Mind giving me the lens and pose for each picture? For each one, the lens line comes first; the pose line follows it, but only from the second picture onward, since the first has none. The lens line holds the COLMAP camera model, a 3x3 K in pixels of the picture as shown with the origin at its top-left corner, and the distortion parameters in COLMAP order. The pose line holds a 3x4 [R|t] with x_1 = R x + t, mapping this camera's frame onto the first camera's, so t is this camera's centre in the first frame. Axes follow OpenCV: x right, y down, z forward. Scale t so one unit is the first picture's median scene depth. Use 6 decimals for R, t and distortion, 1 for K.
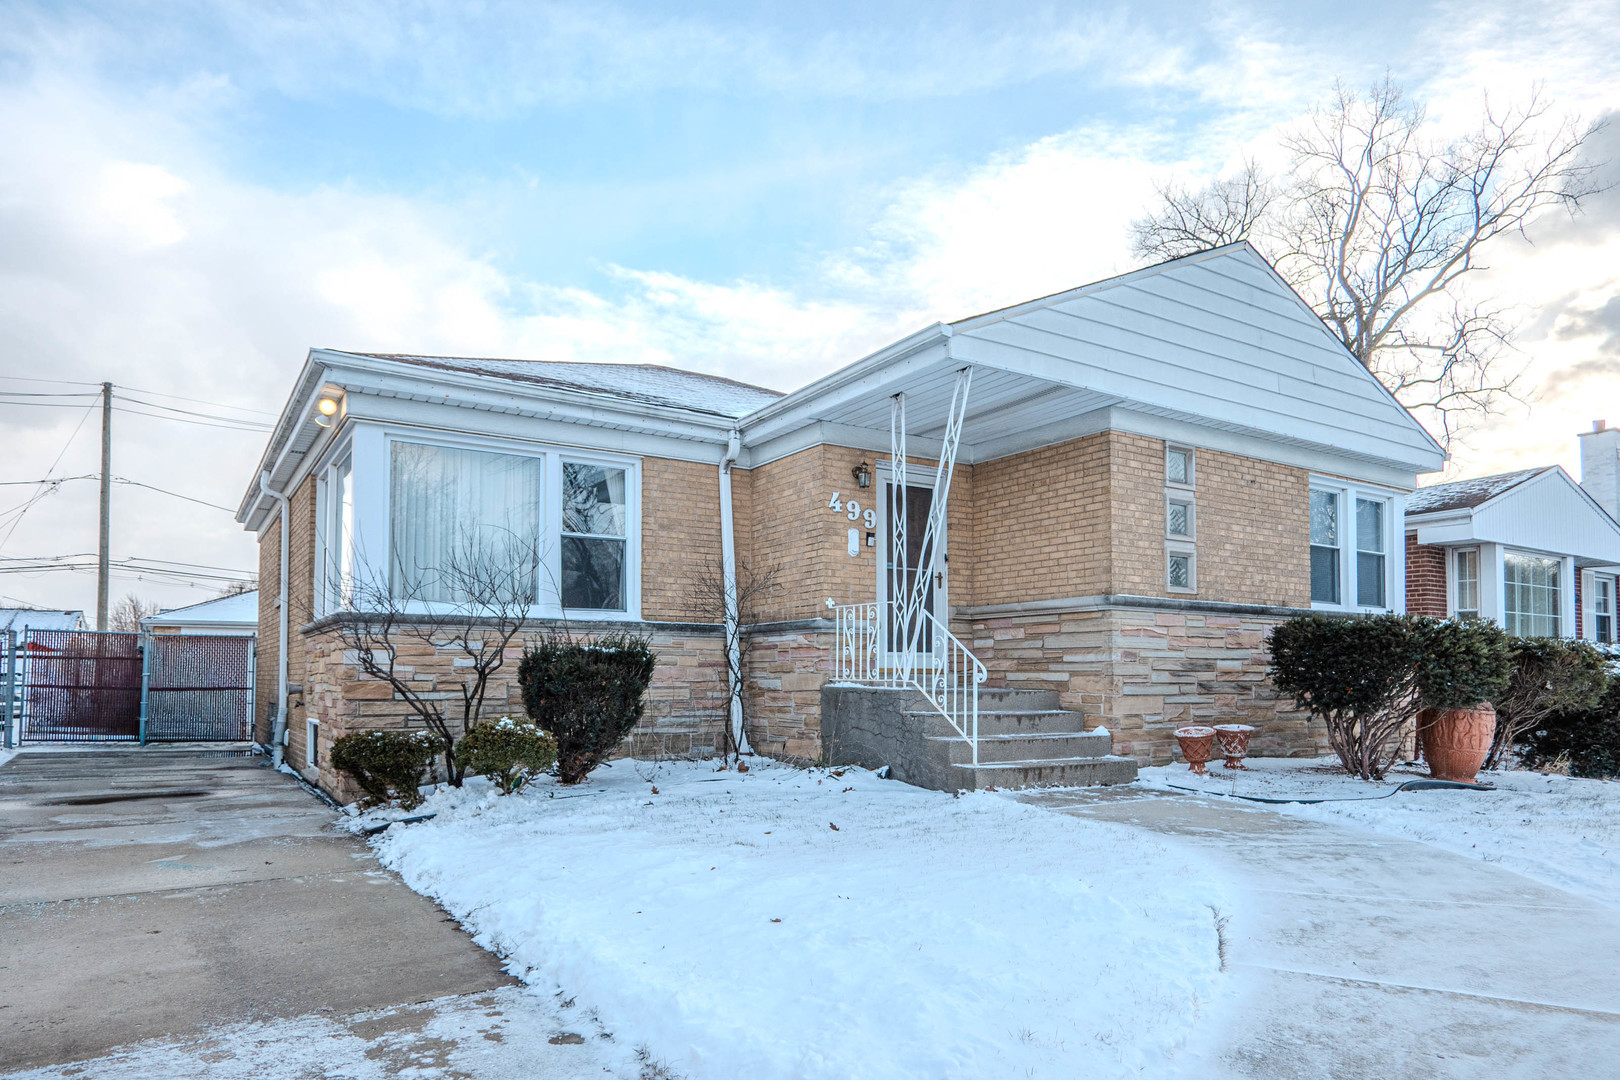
lens RADIAL K [[1017.9, 0, 807.0], [0, 1017.9, 634.4], [0, 0, 1]] dist [-0.031774, 0.000739]
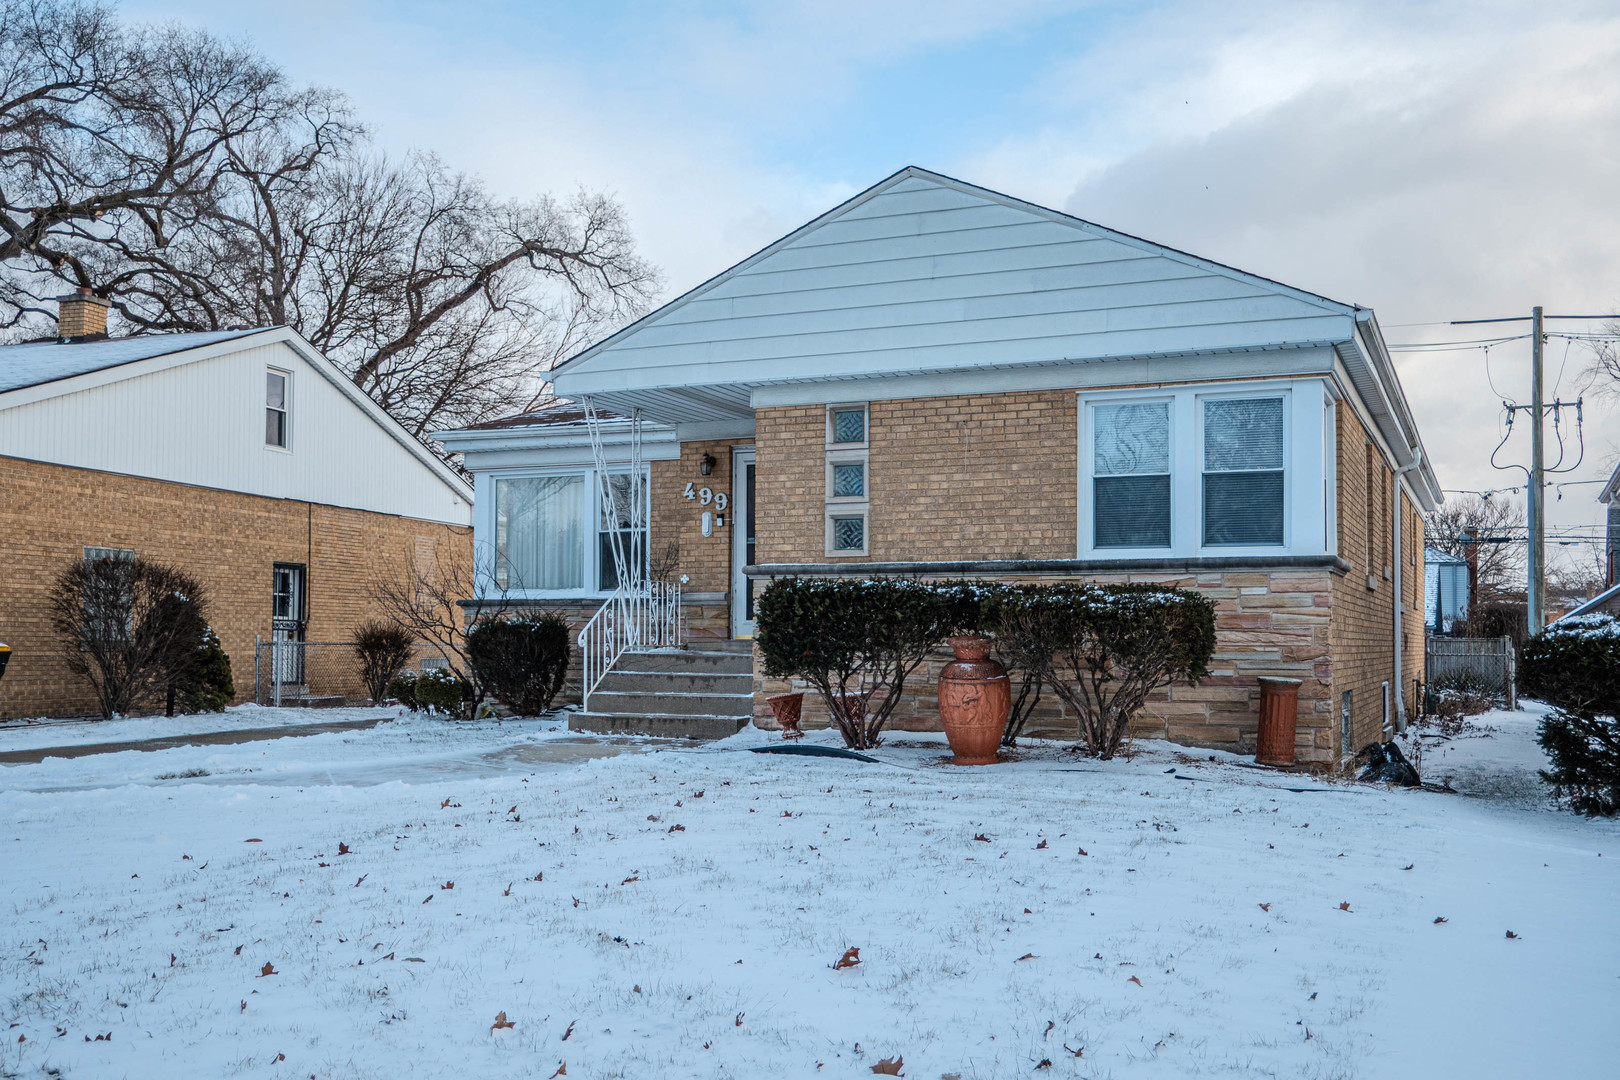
lens RADIAL K [[1584.4, 0, 811.4], [0, 1584.4, 545.0], [0, 0, 1]] dist [-0.044768, -0.015023]
pose [[0.544098, -0.054023, -0.837280, 1.624939], [0.033532, 0.998528, -0.042637, 0.011923], [0.838351, -0.004877, 0.545109, 0.140165]]
